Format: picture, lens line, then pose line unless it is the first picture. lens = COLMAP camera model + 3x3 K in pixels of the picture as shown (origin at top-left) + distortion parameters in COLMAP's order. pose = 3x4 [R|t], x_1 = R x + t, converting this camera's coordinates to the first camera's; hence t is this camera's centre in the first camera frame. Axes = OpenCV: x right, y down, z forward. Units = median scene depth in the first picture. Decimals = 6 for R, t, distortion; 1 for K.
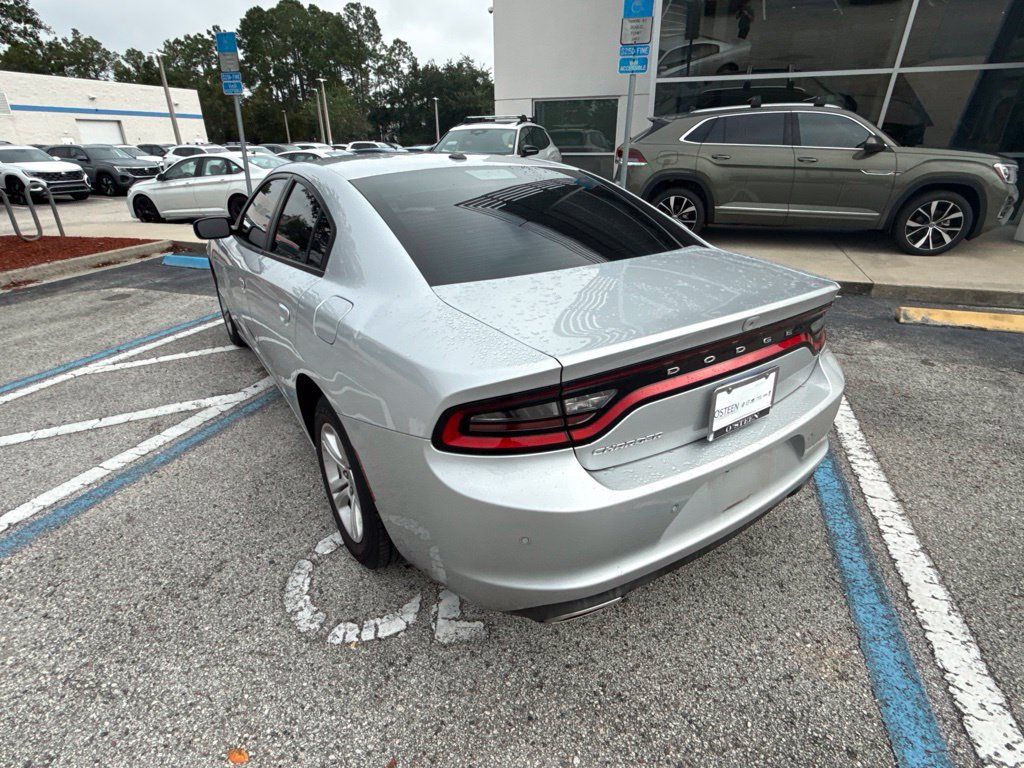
lens RADIAL K [[533.6, 0, 512.9], [0, 533.6, 383.2], [0, 0, 1]] dist [0.001117, 0.000520]
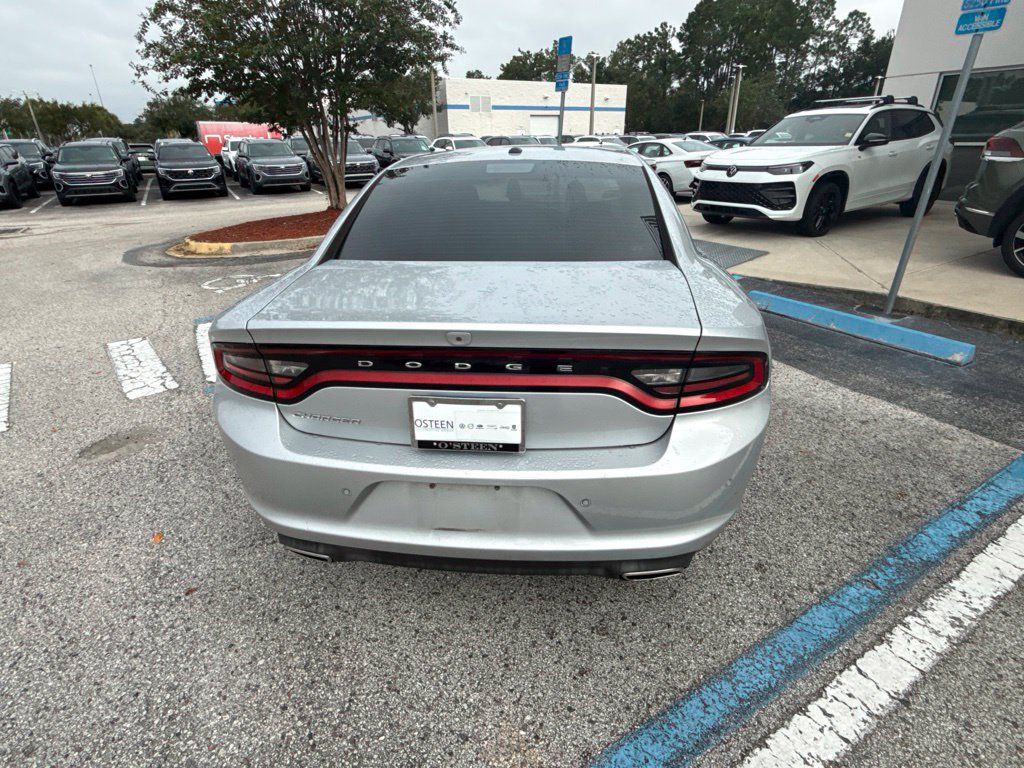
lens RADIAL K [[533.6, 0, 512.9], [0, 533.6, 383.2], [0, 0, 1]] dist [0.001117, 0.000520]
pose [[0.770840, 0.261813, -0.580741, 0.439099], [-0.251586, 0.962650, 0.100047, -0.062940], [0.585244, 0.068986, 0.807918, 0.129816]]
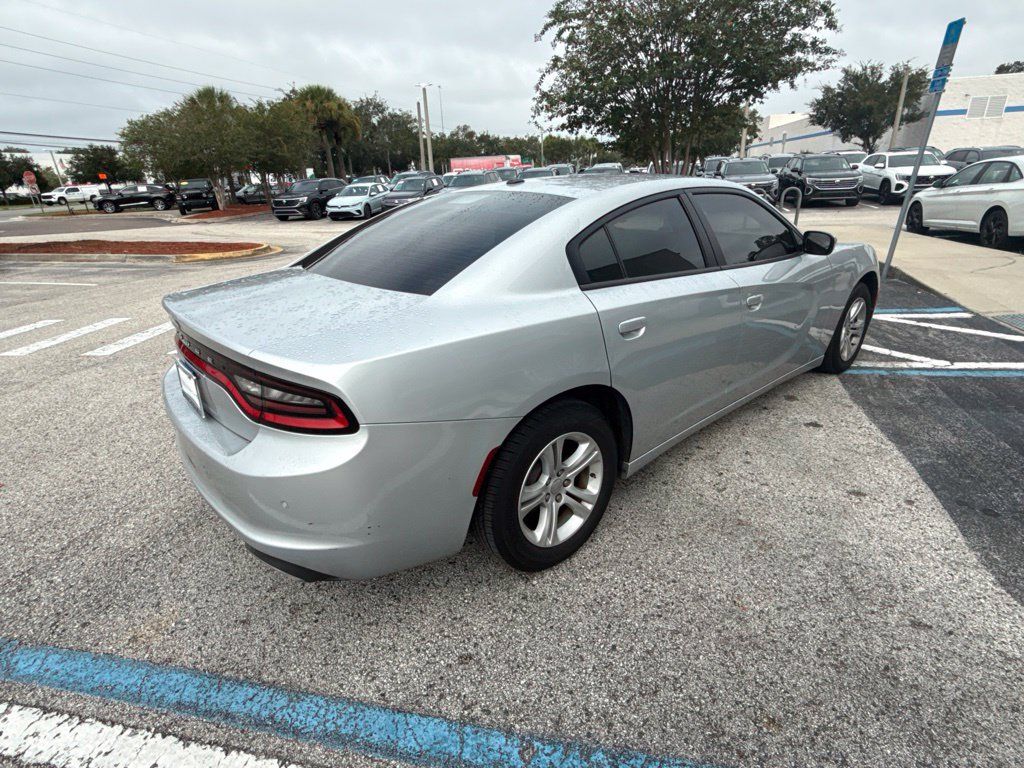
lens RADIAL K [[533.1, 0, 509.4], [0, 533.1, 384.7], [0, 0, 1]] dist [0.000325, -0.000456]
pose [[0.119651, 0.369532, -0.921482, 0.733662], [-0.366809, 0.878933, 0.304840, -0.274553], [0.922570, 0.301534, 0.240713, 0.606697]]
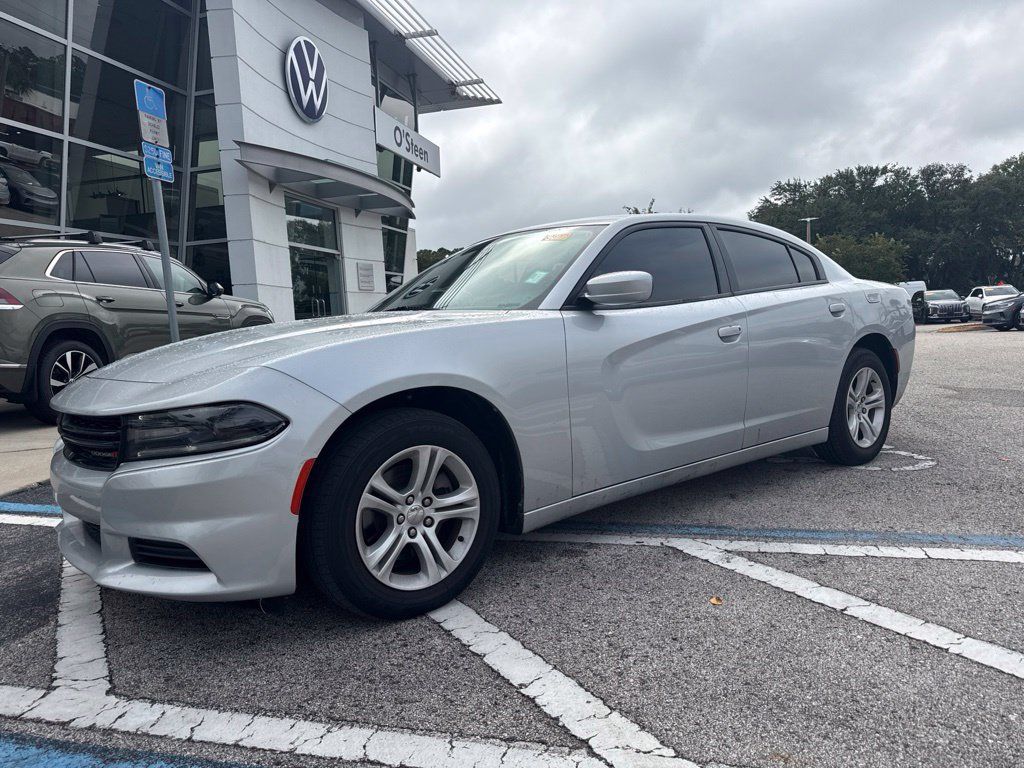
lens RADIAL K [[718.8, 0, 512.1], [0, 718.8, 389.4], [0, 0, 1]] dist [0.033175, -0.037735]
pose [[-0.087368, -0.080563, 0.992913, -1.323360], [0.451149, 0.885451, 0.111541, -0.317506], [-0.888162, 0.457697, -0.041015, 1.135330]]
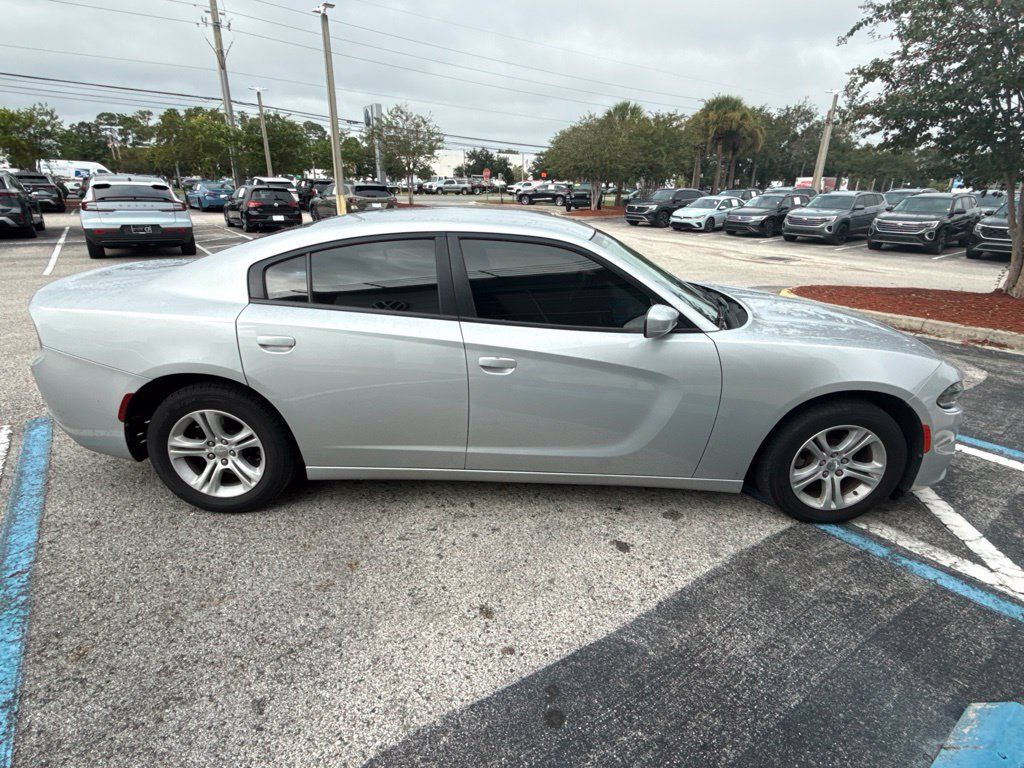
lens RADIAL K [[533.1, 0, 509.4], [0, 533.1, 384.7], [0, 0, 1]] dist [0.000325, -0.000456]
pose [[-0.561752, 0.287081, -0.775899, 0.558484], [-0.351021, 0.766549, 0.537761, -0.628936], [0.749145, 0.574445, -0.329839, 1.330979]]
